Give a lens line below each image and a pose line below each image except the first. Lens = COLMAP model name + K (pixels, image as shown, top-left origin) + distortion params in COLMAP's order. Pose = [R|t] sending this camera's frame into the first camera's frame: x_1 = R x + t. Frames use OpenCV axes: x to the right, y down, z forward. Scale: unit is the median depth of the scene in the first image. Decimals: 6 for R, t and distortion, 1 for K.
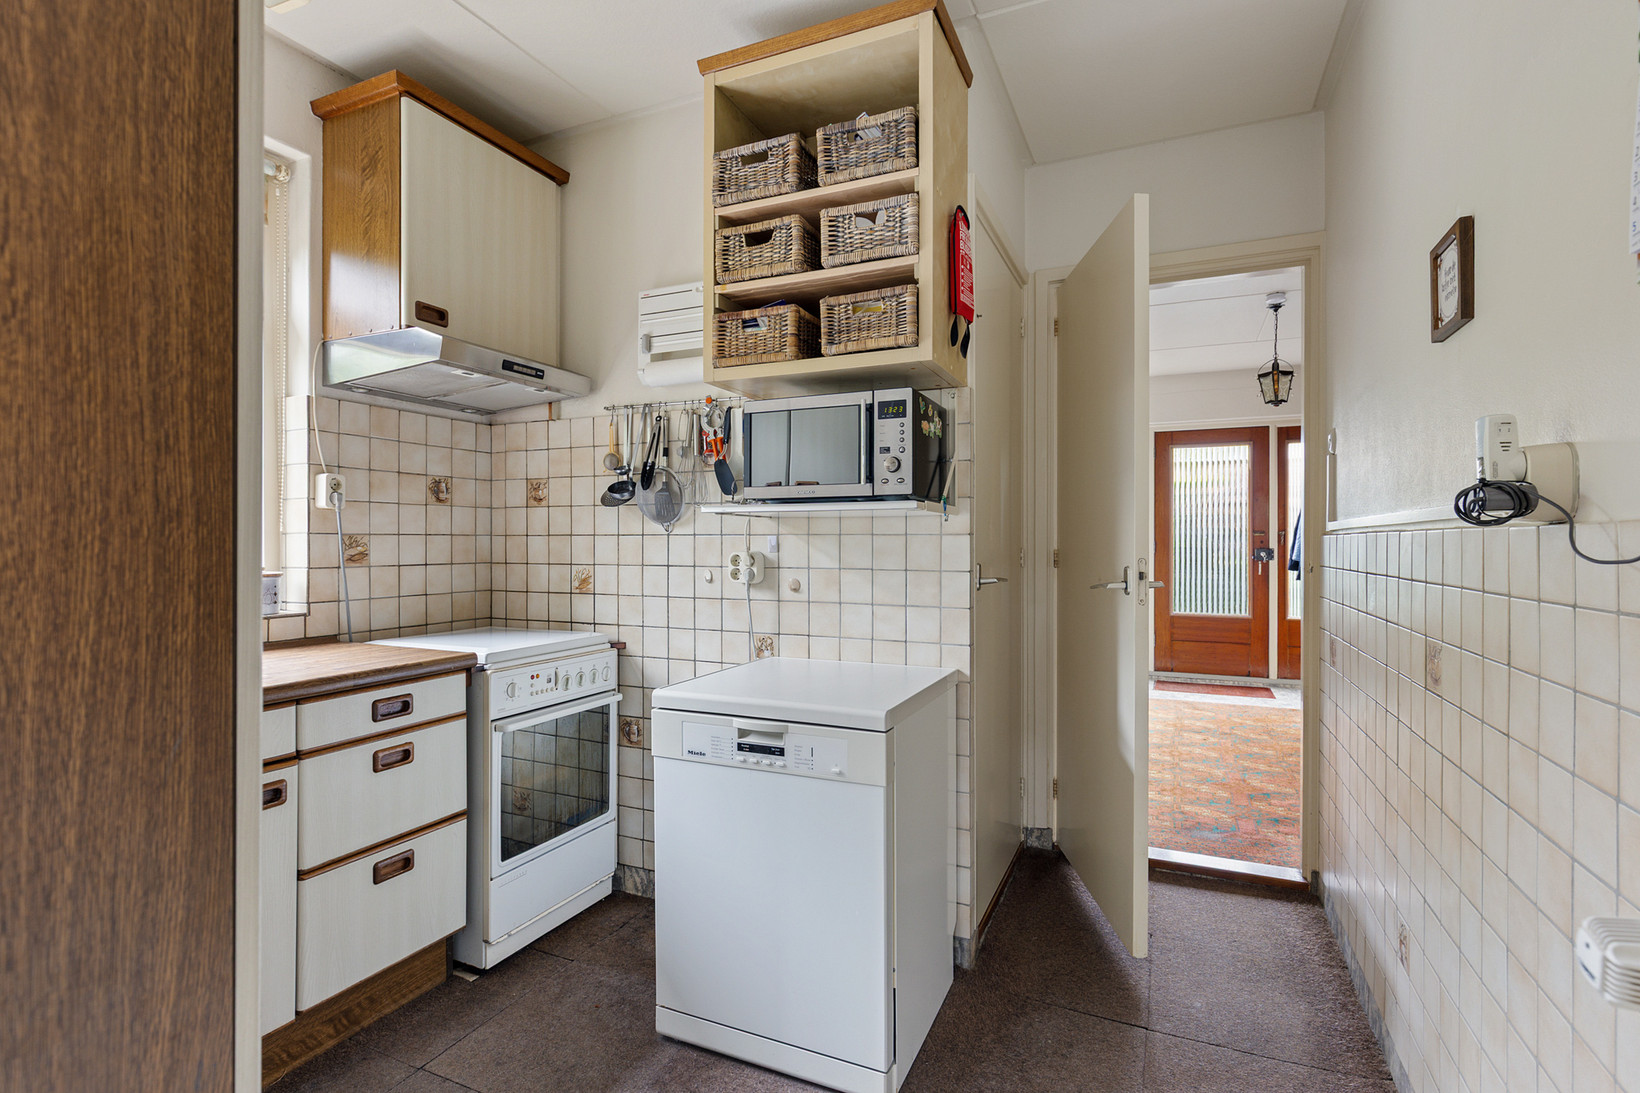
lens RADIAL K [[776.5, 0, 820.0], [0, 776.5, 546.5], [0, 0, 1]] dist [-0.001023, -0.000500]
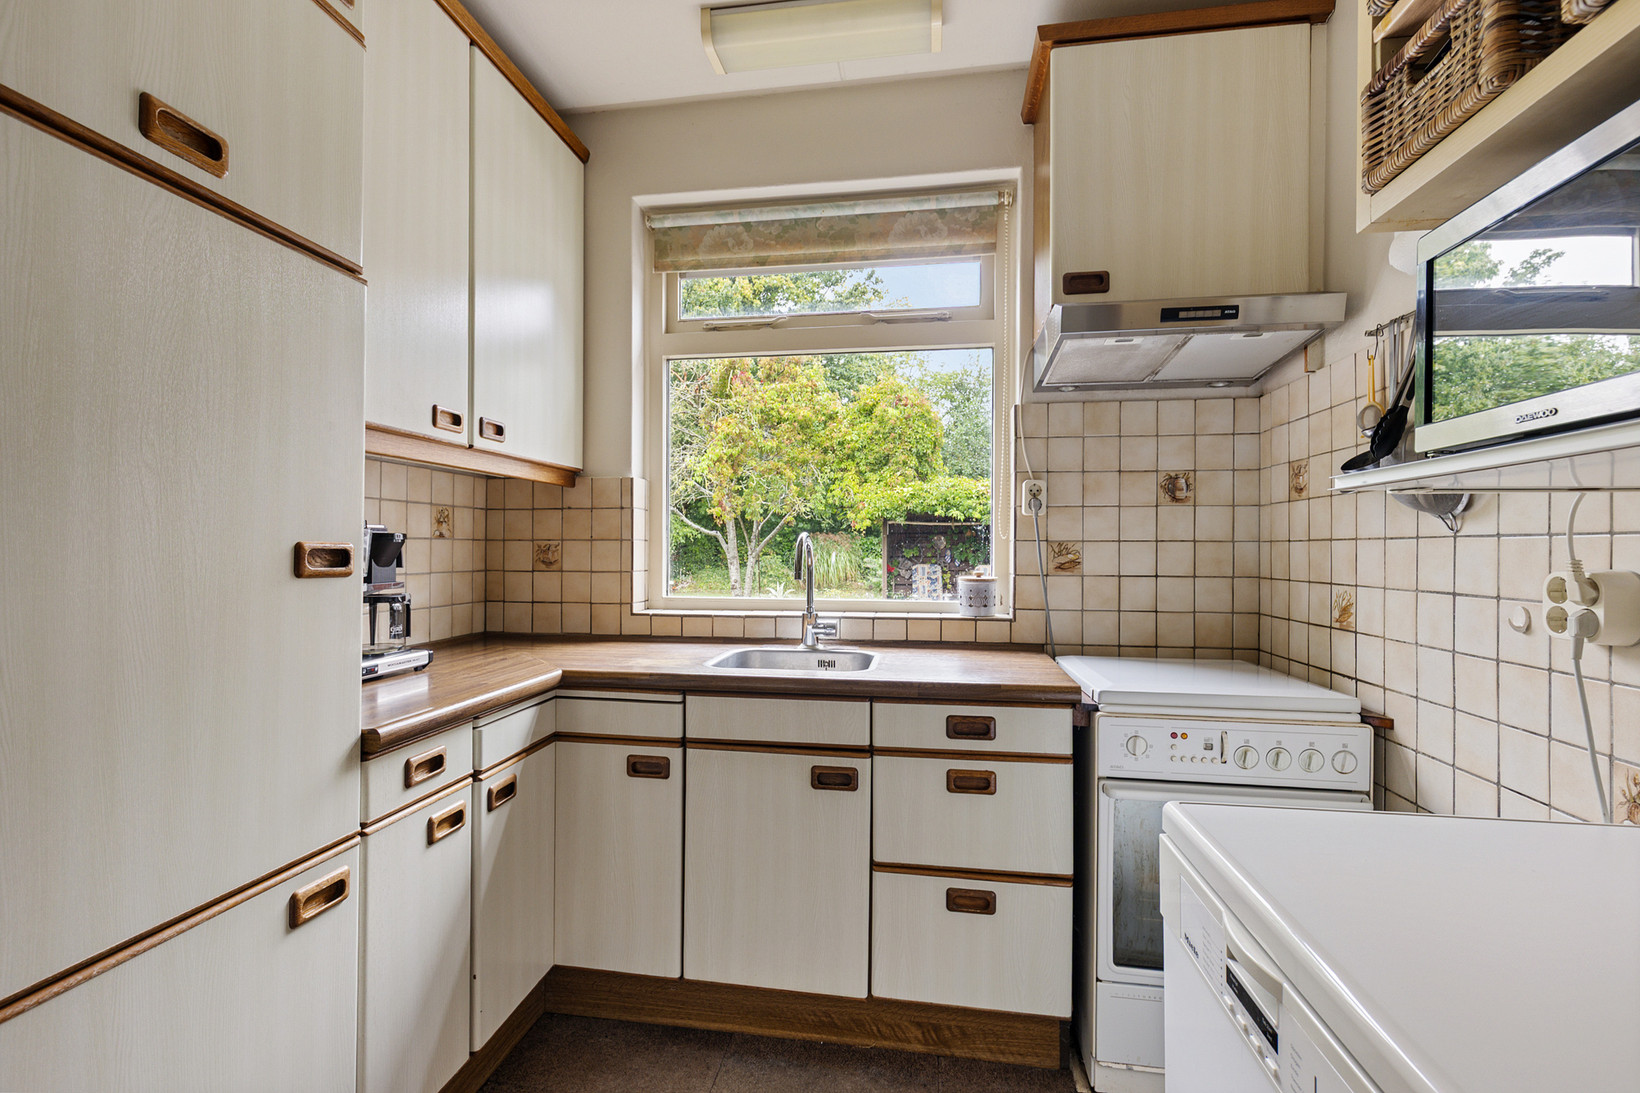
lens RADIAL K [[744.1, 0, 817.3], [0, 744.1, 551.6], [0, 0, 1]] dist [0.002755, -0.000095]
pose [[0.264175, 0.003143, -0.964470, 0.205454], [-0.010869, 0.999941, 0.000282, 0.000105], [0.964414, 0.010408, 0.264193, 0.479849]]
